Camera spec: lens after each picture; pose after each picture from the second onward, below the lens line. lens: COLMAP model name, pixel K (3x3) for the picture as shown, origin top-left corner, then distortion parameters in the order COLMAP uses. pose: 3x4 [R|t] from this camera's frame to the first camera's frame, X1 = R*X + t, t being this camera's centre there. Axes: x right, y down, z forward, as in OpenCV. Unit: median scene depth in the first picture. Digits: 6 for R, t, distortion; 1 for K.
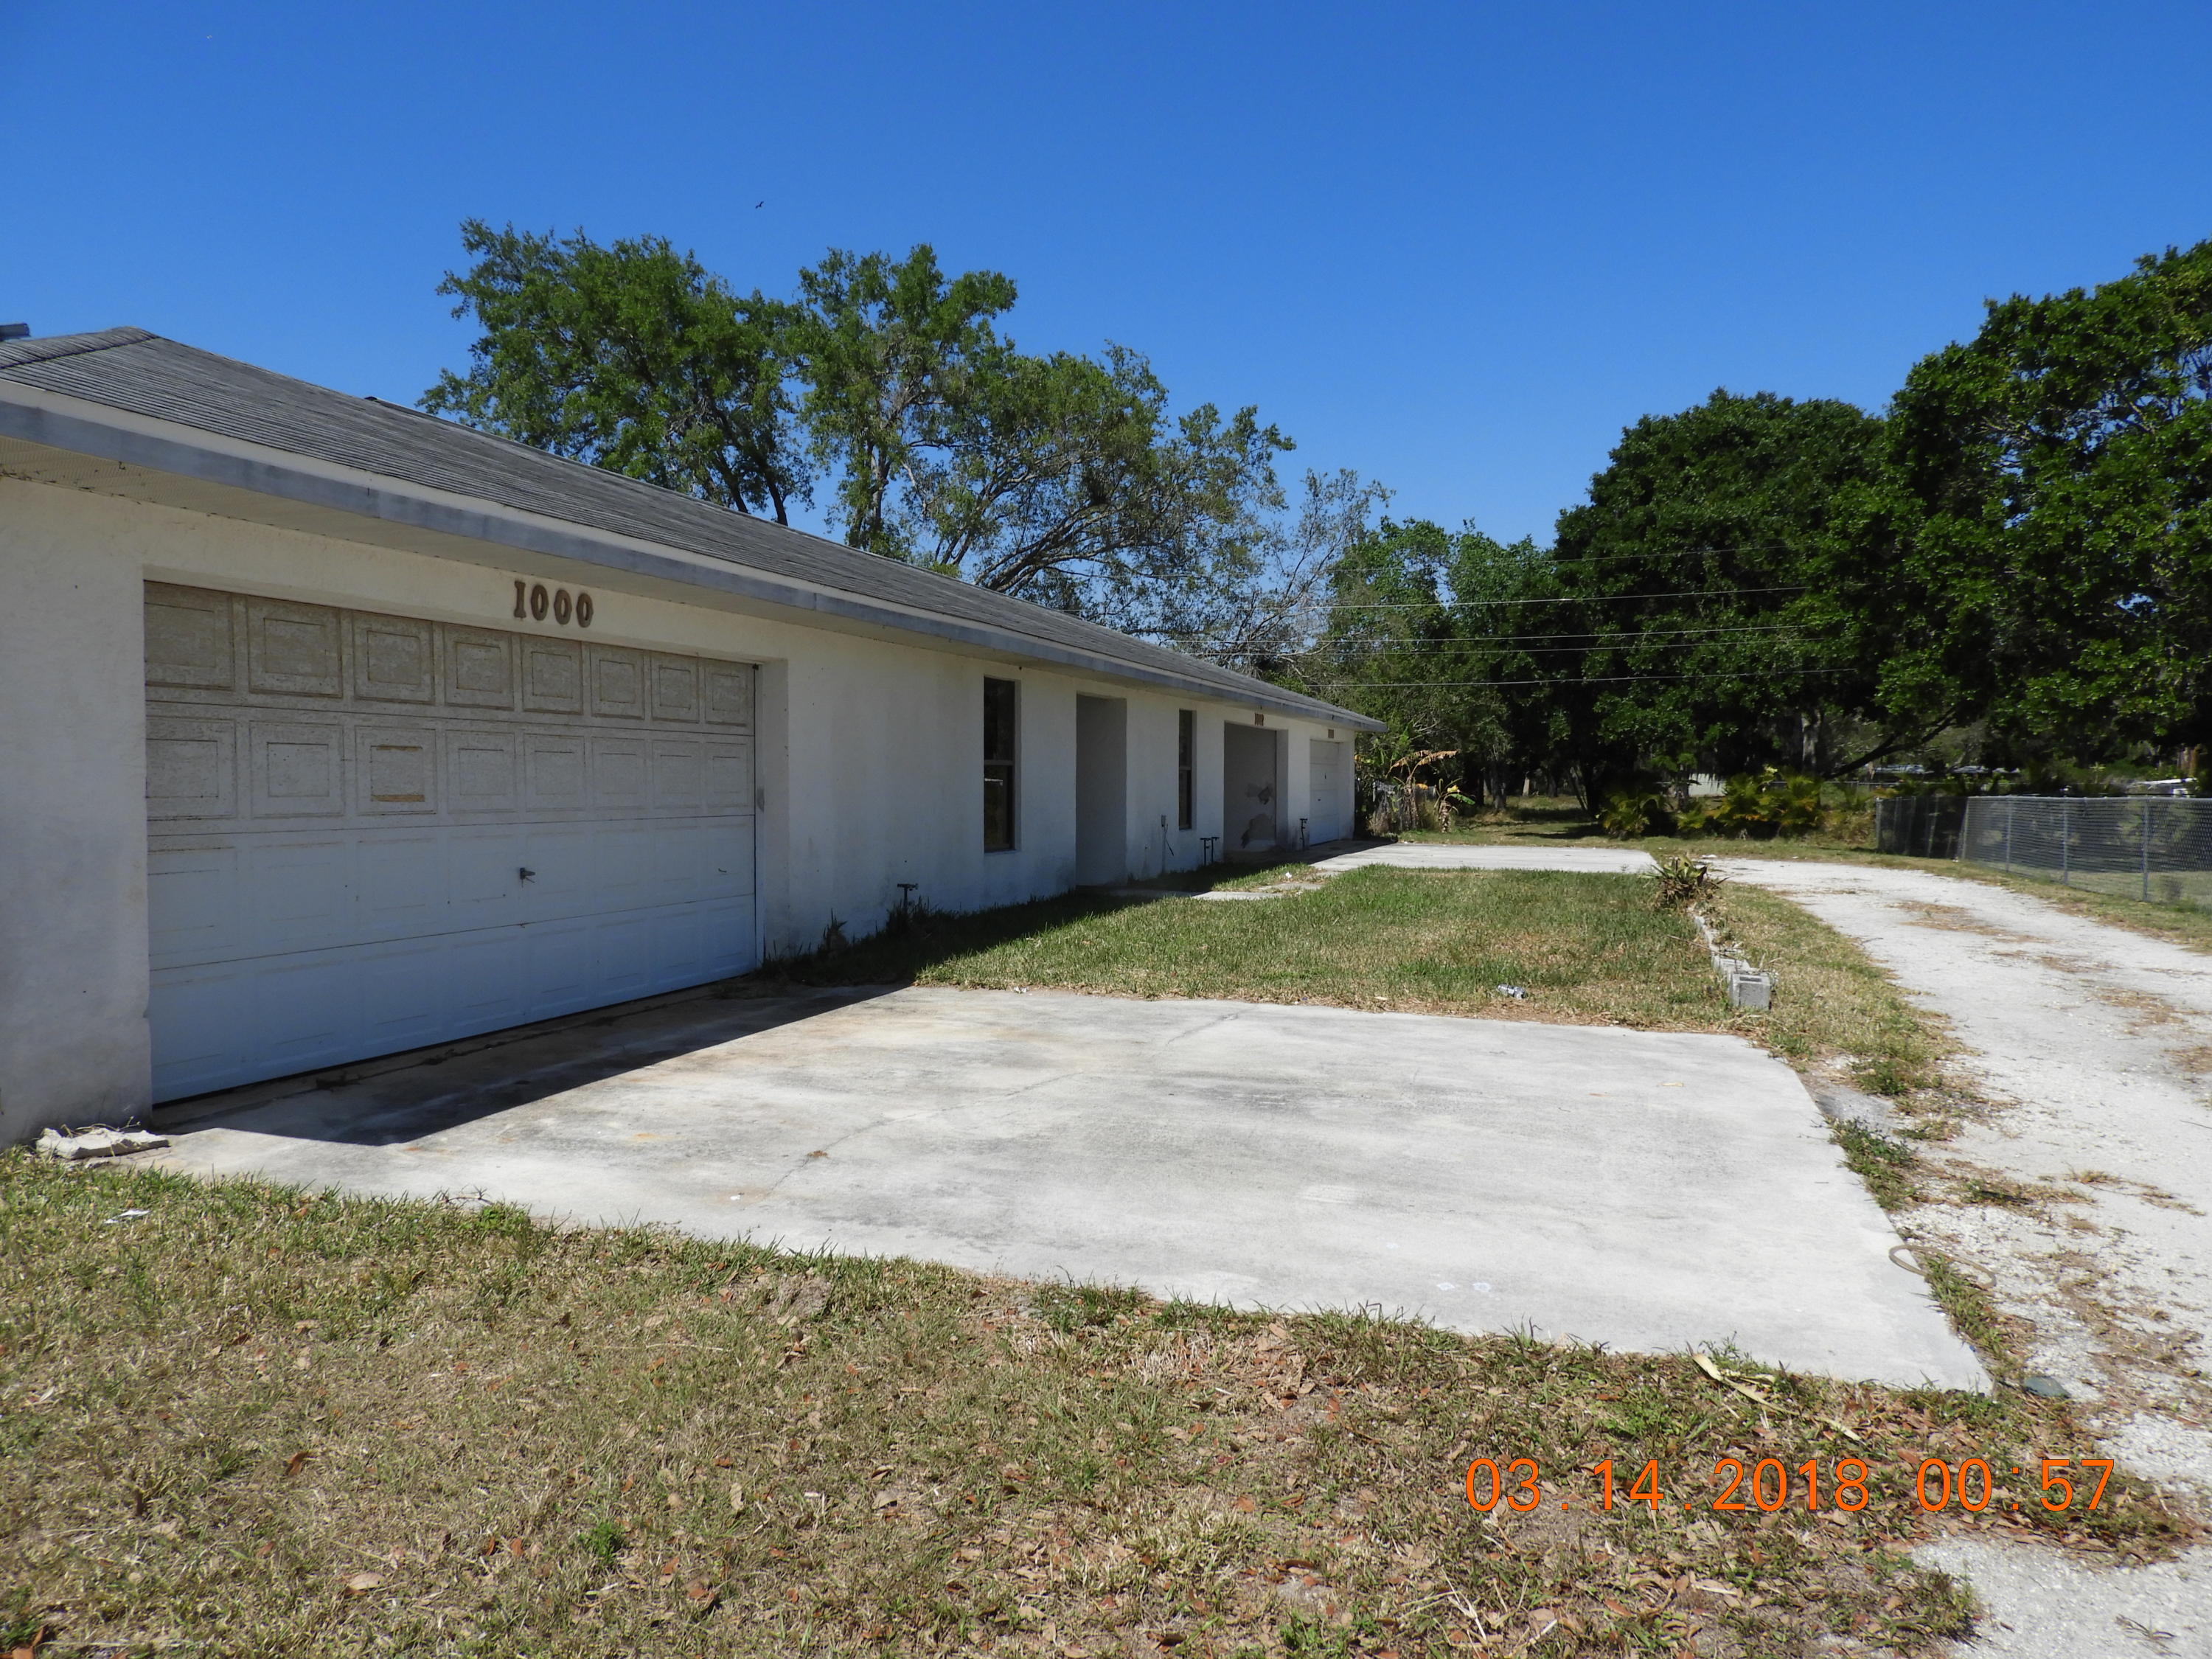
lens RADIAL K [[1527.8, 0, 1106.0], [0, 1527.8, 829.5], [0, 0, 1]] dist [0.000685, -0.001248]
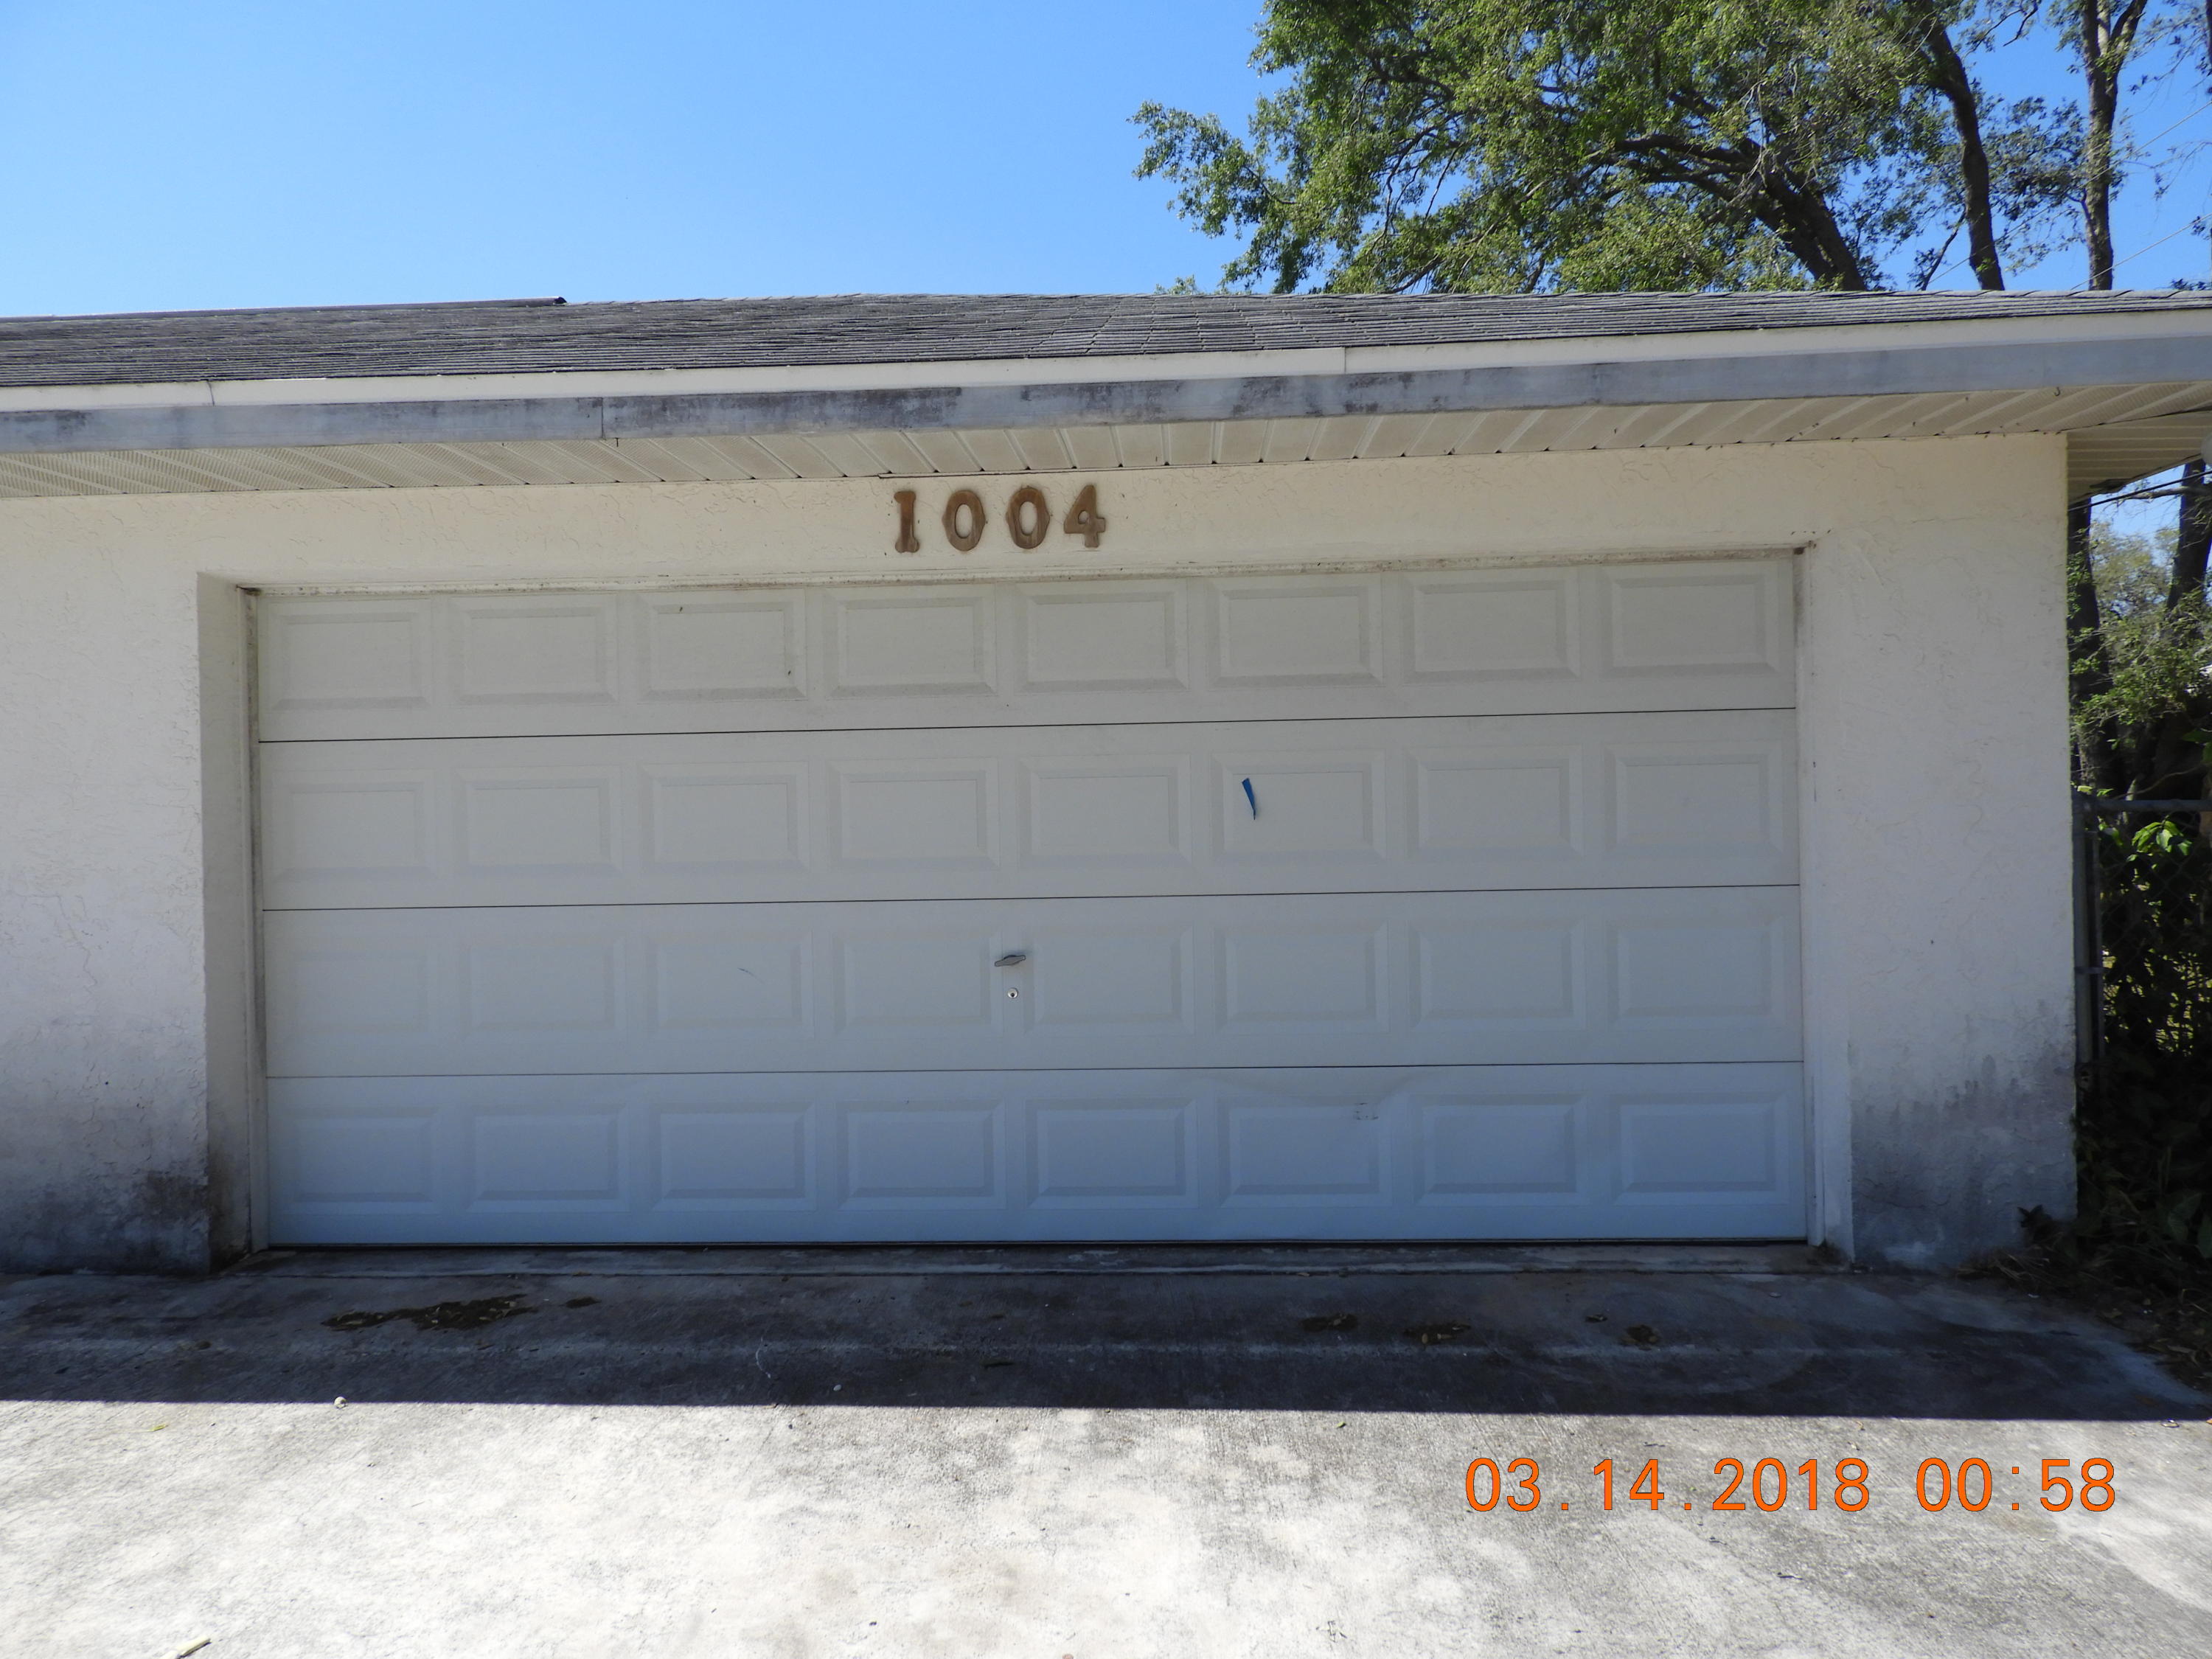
lens RADIAL K [[1527.8, 0, 1106.0], [0, 1527.8, 829.5], [0, 0, 1]] dist [0.000685, -0.001248]
pose [[0.298180, -0.001025, -0.954509, 0.067295], [-0.014534, 0.999879, -0.005614, -0.011229], [0.954399, 0.015547, 0.298129, 0.319299]]
